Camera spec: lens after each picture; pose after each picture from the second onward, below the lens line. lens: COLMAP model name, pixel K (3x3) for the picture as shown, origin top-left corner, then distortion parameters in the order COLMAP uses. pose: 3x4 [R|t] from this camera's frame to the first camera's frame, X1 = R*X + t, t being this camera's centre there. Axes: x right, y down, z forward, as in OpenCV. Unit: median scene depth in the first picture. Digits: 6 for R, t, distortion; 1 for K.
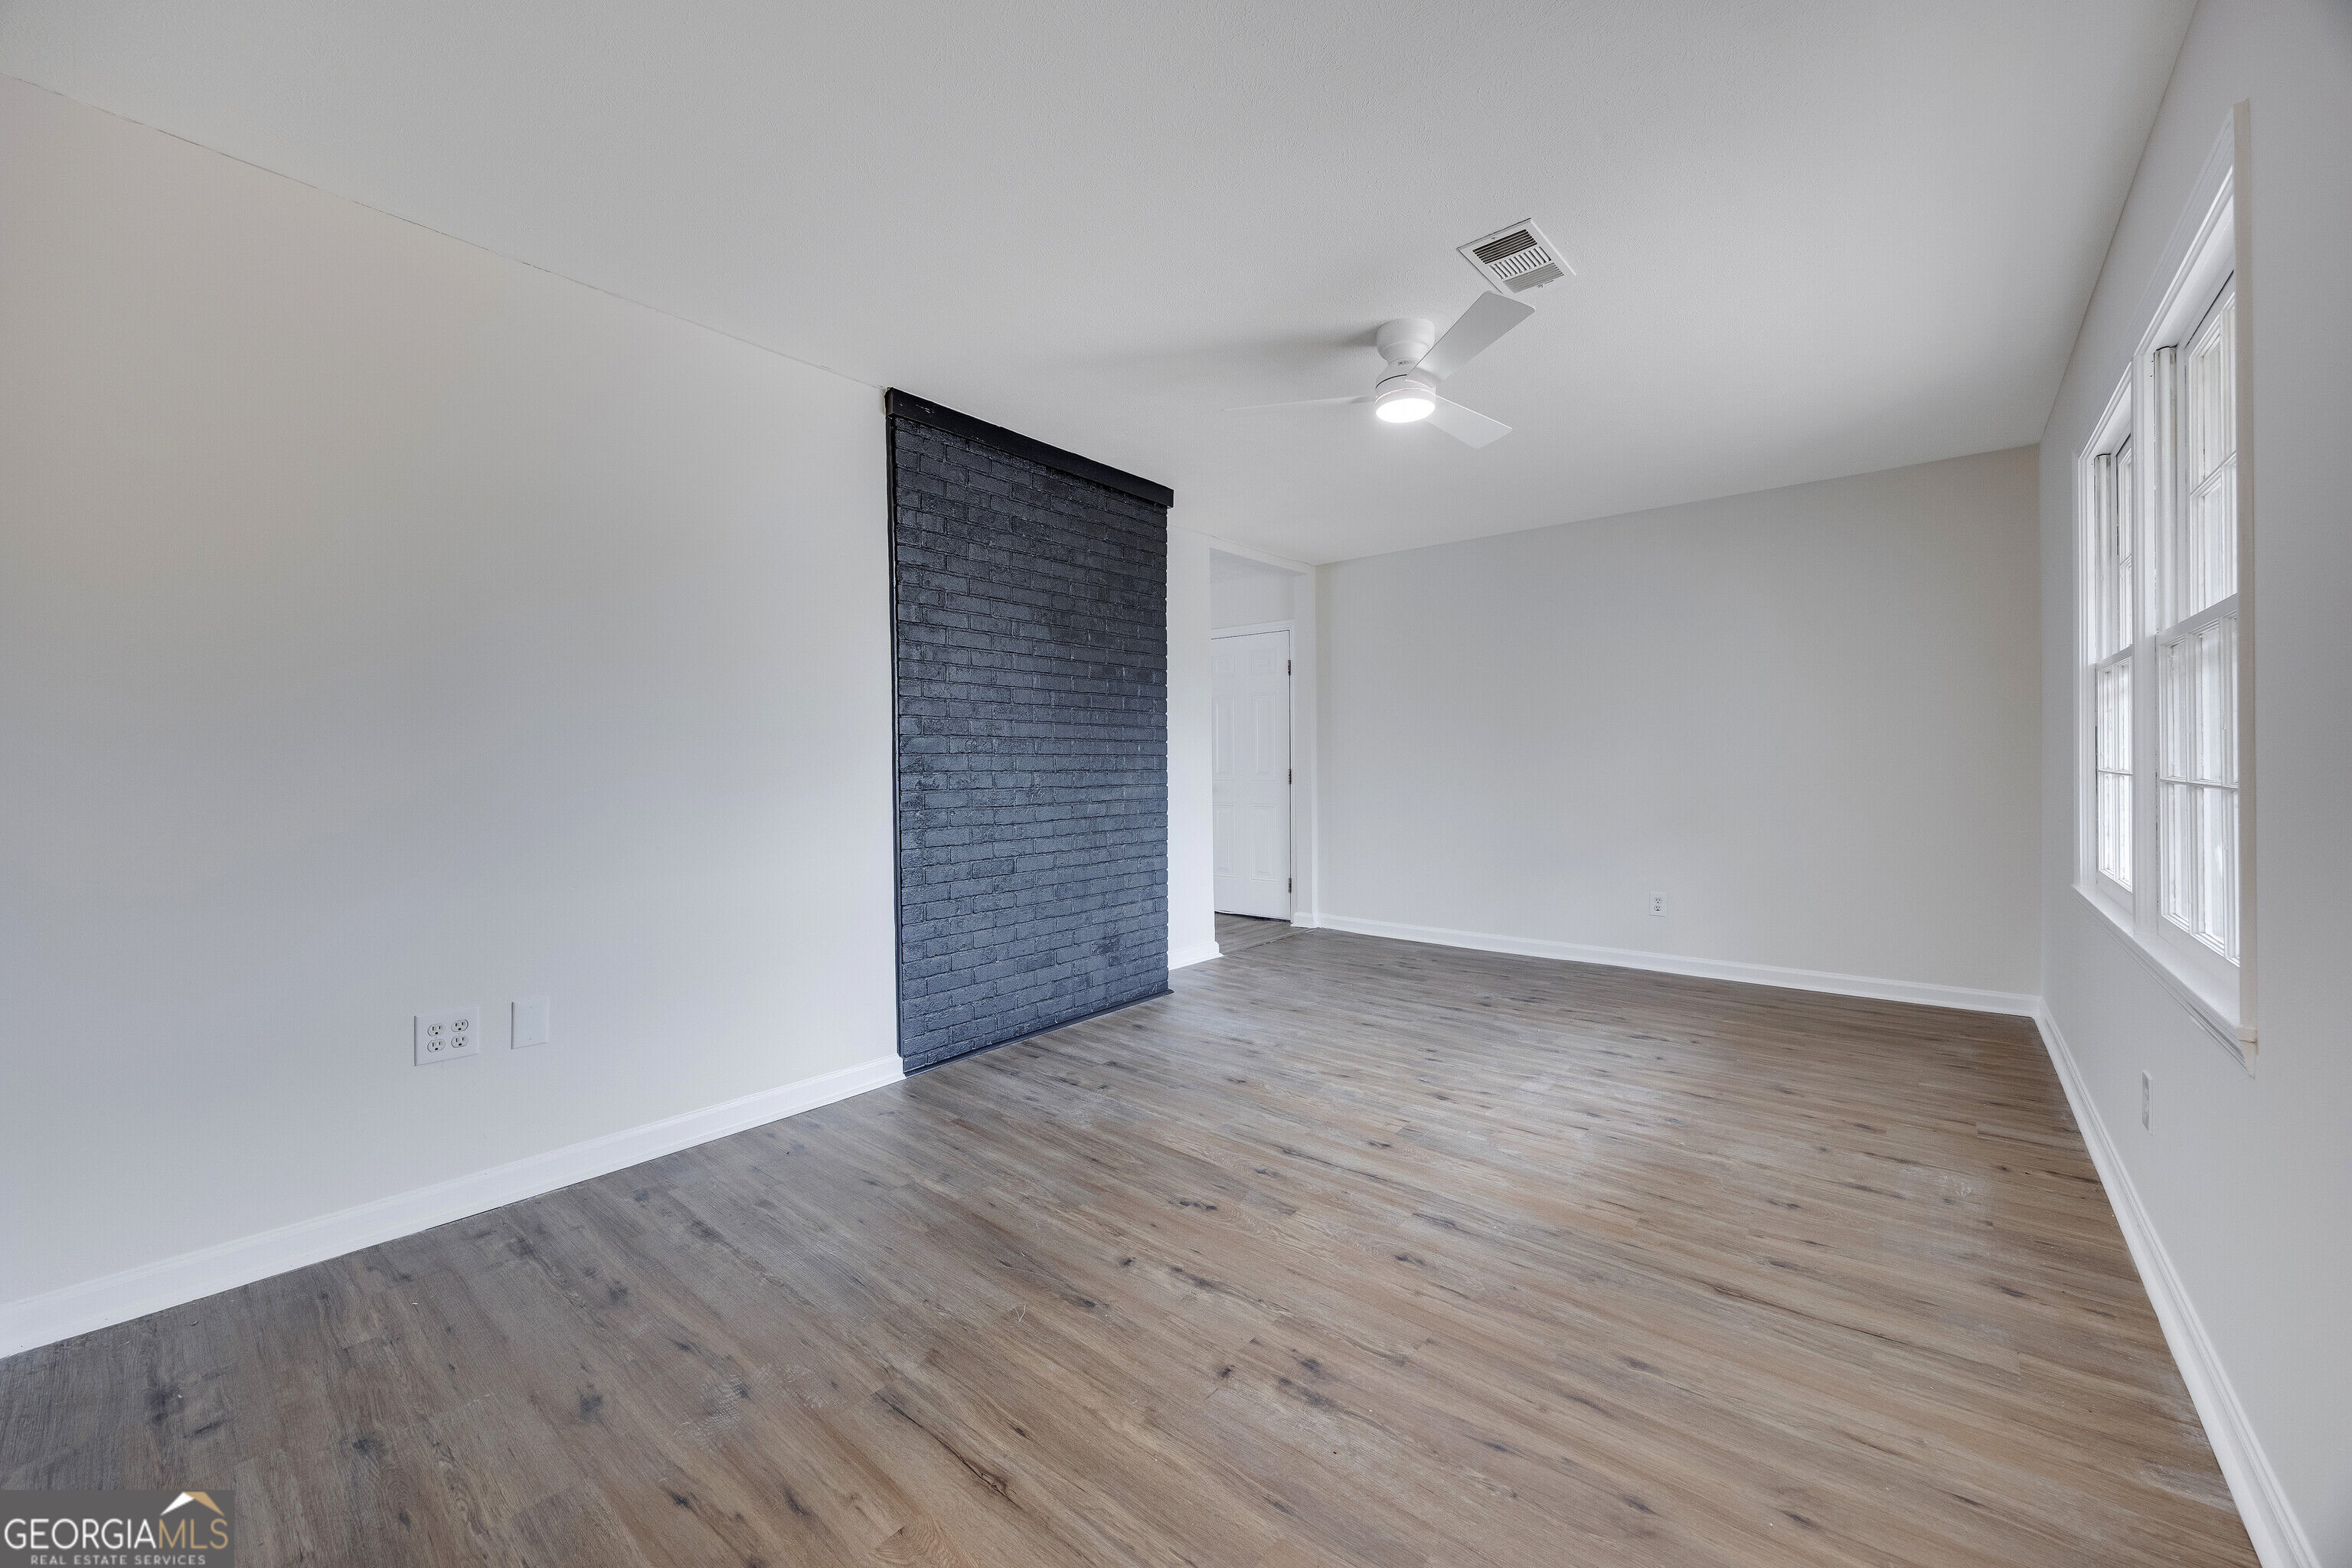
lens RADIAL K [[907.1, 0, 1176.0], [0, 907.1, 784.0], [0, 0, 1]] dist [-0.000136, -0.000034]
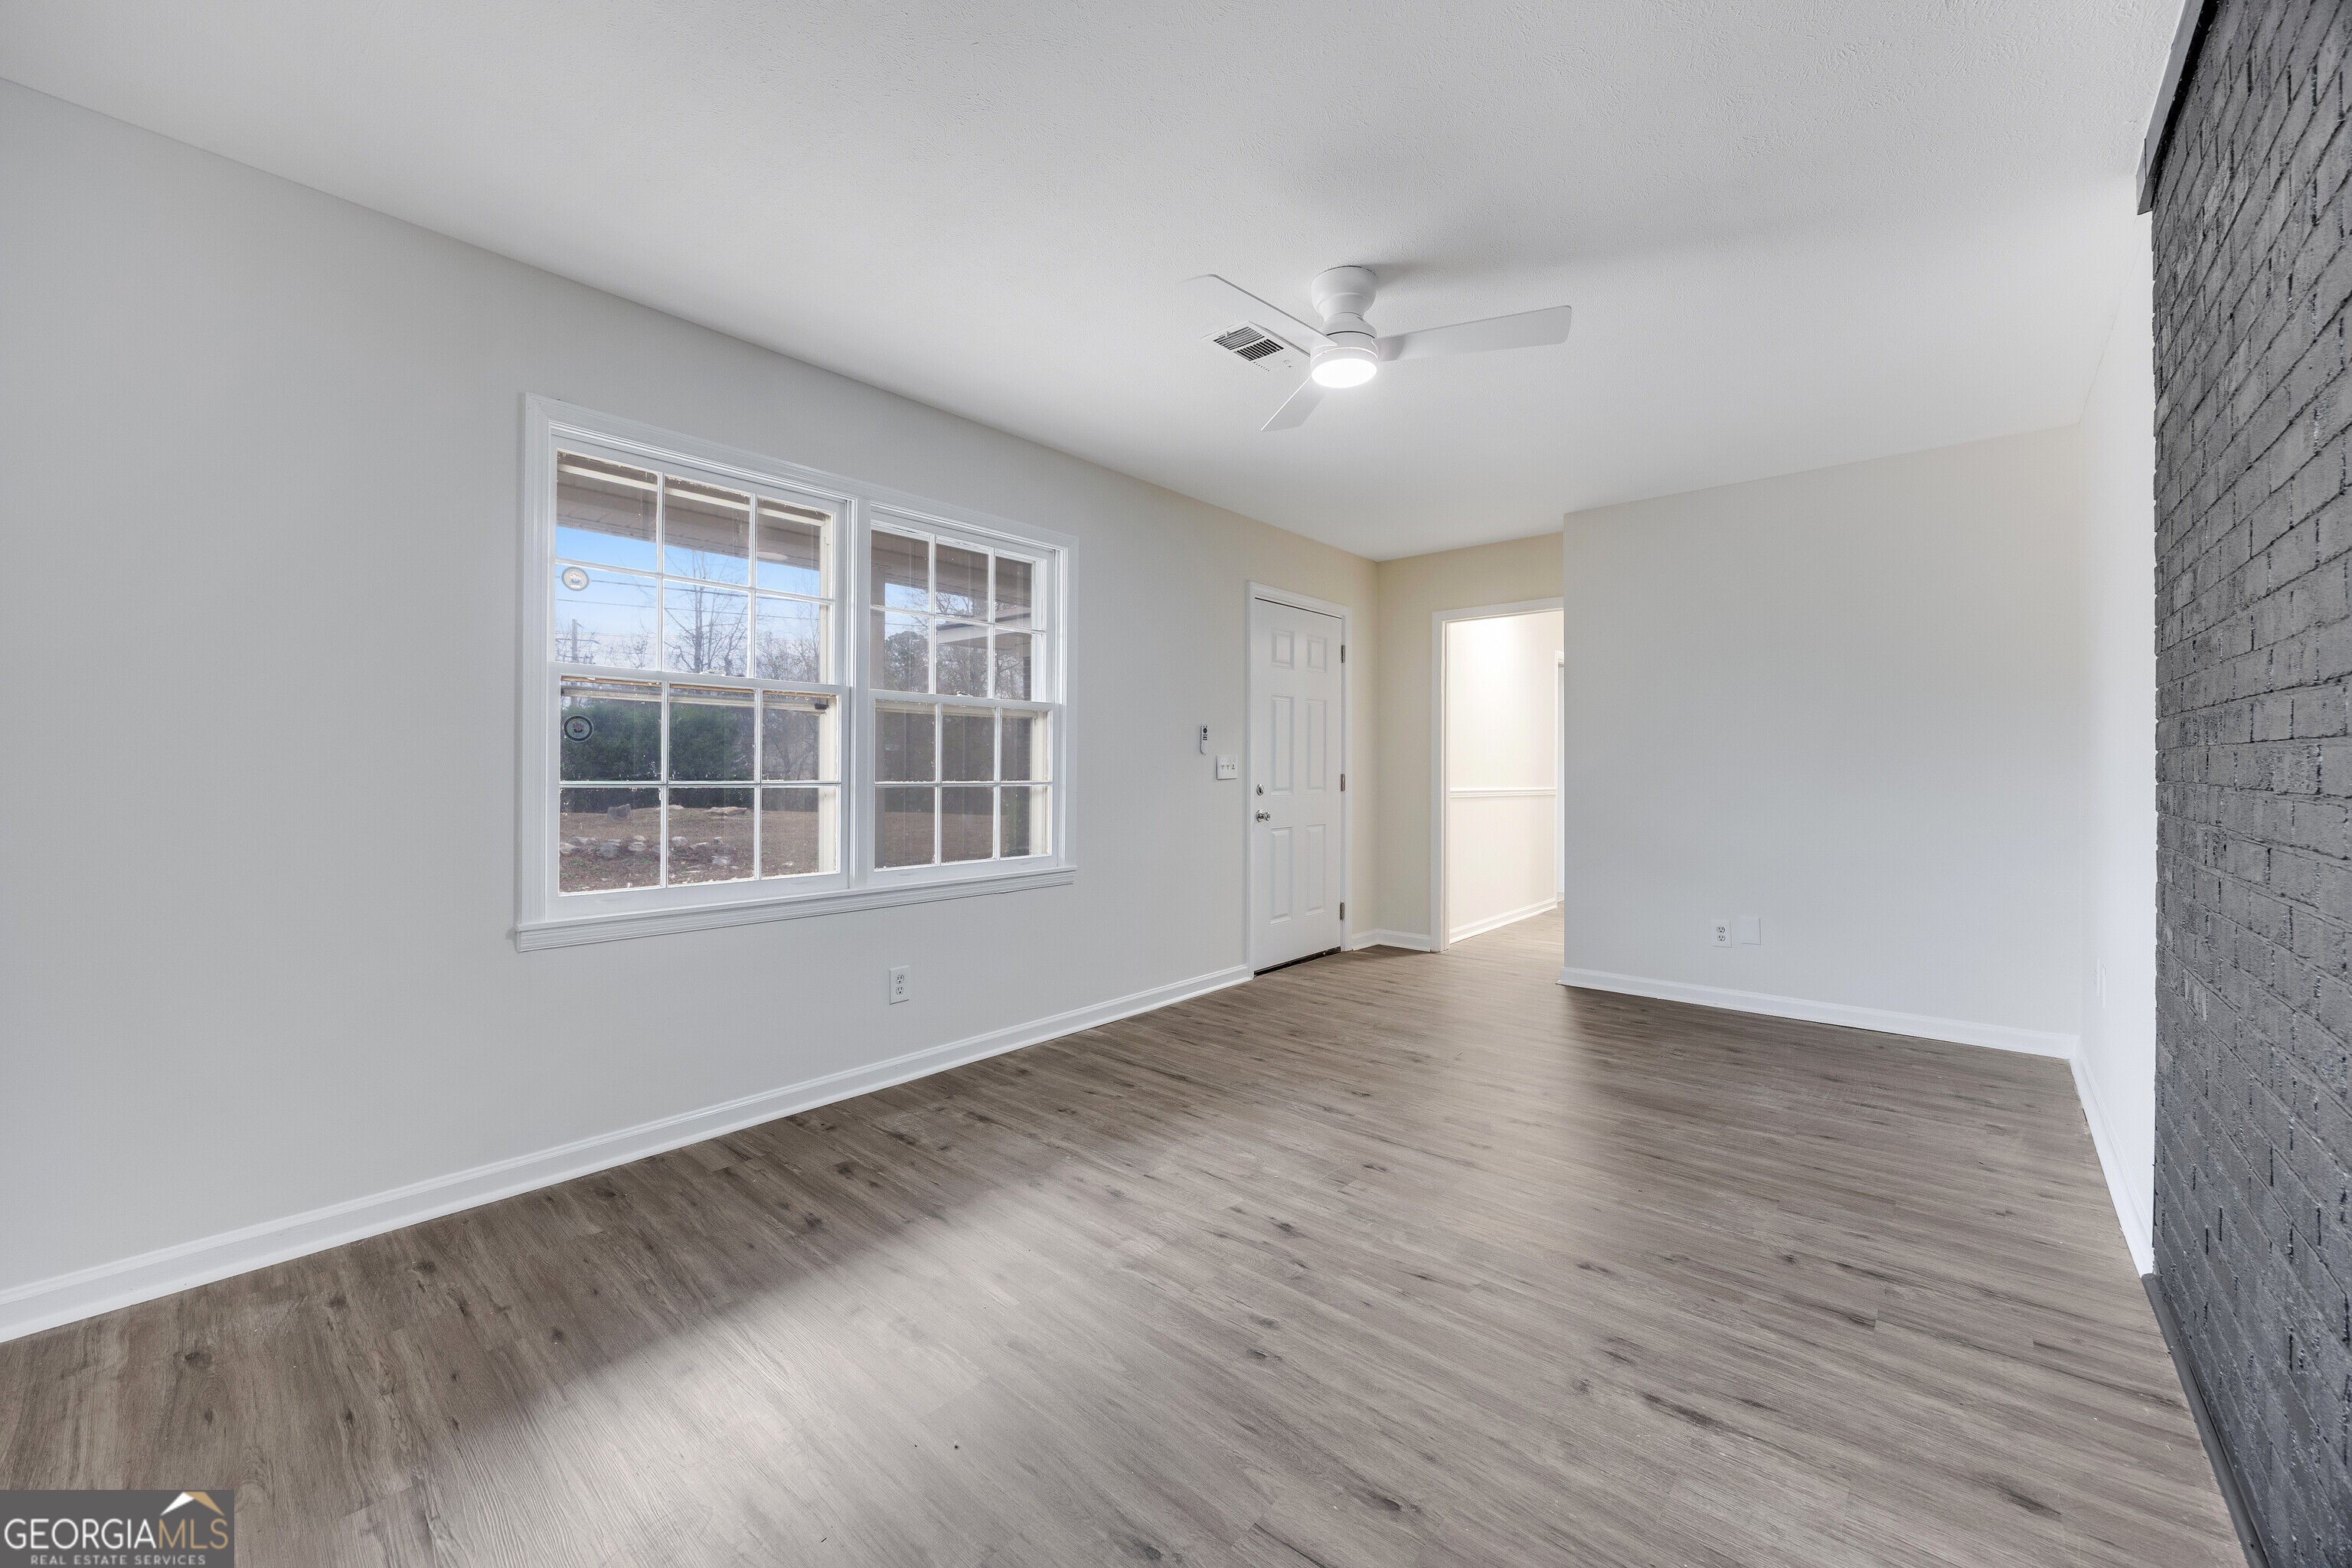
lens RADIAL K [[907.1, 0, 1176.0], [0, 907.1, 784.0], [0, 0, 1]] dist [-0.000136, -0.000034]
pose [[-0.999665, 0.007218, 0.024837, 0.419720], [0.008155, 0.999251, 0.037820, -0.047970], [-0.024546, 0.038010, -0.998976, 2.002012]]
